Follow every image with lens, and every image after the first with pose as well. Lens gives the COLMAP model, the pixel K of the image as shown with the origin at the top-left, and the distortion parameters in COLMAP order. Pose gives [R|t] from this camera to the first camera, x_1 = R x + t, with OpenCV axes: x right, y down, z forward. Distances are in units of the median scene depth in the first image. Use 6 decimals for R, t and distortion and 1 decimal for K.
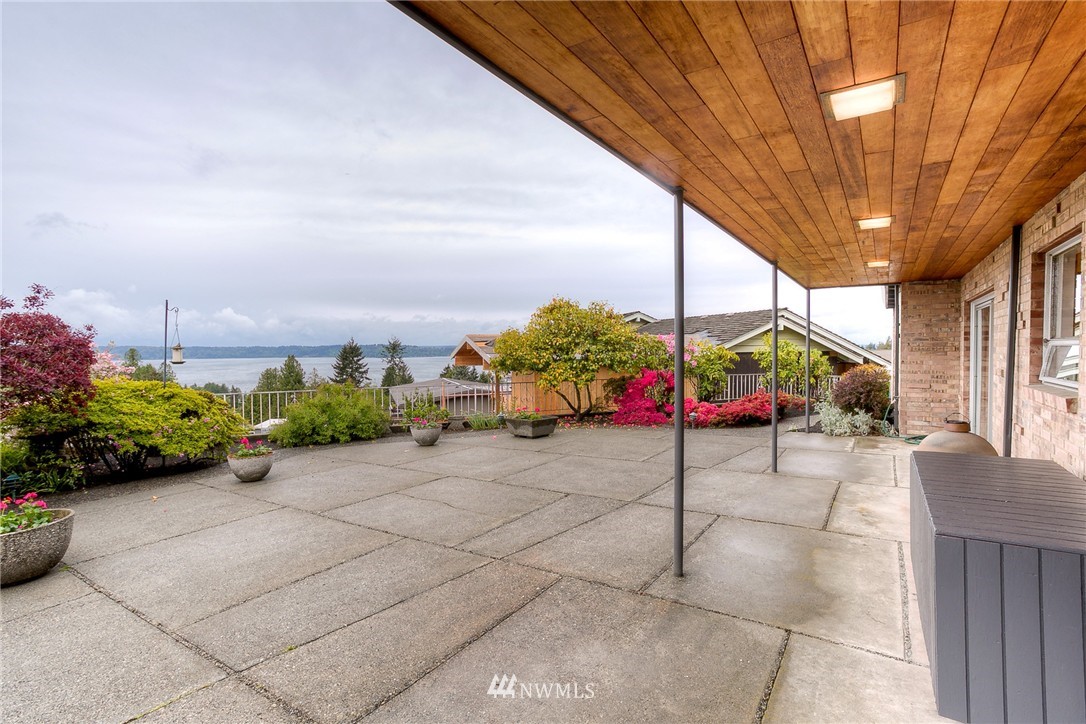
lens RADIAL K [[528.9, 0, 540.6], [0, 528.9, 362.4], [0, 0, 1]] dist [-0.017543, 0.003813]
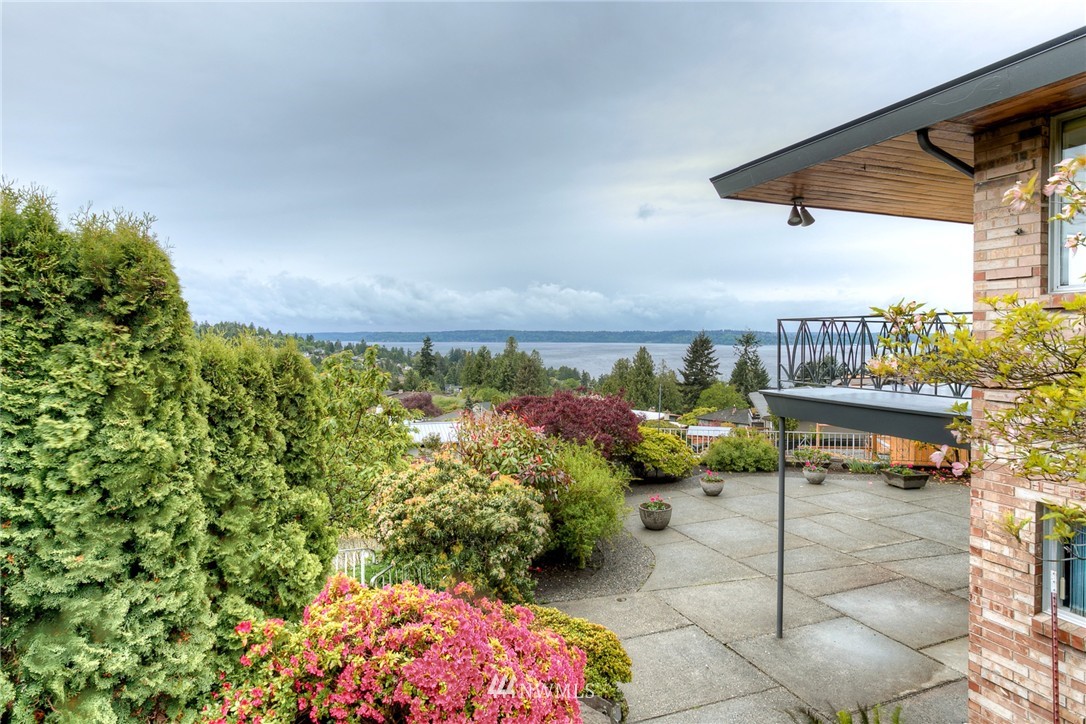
lens RADIAL K [[593.2, 0, 538.8], [0, 593.2, 352.2], [0, 0, 1]] dist [-0.000915, -0.000401]
pose [[0.825269, 0.024756, -0.564198, 0.065546], [-0.020839, 0.999693, 0.013383, -0.219929], [0.564356, 0.000713, 0.825531, -0.795461]]
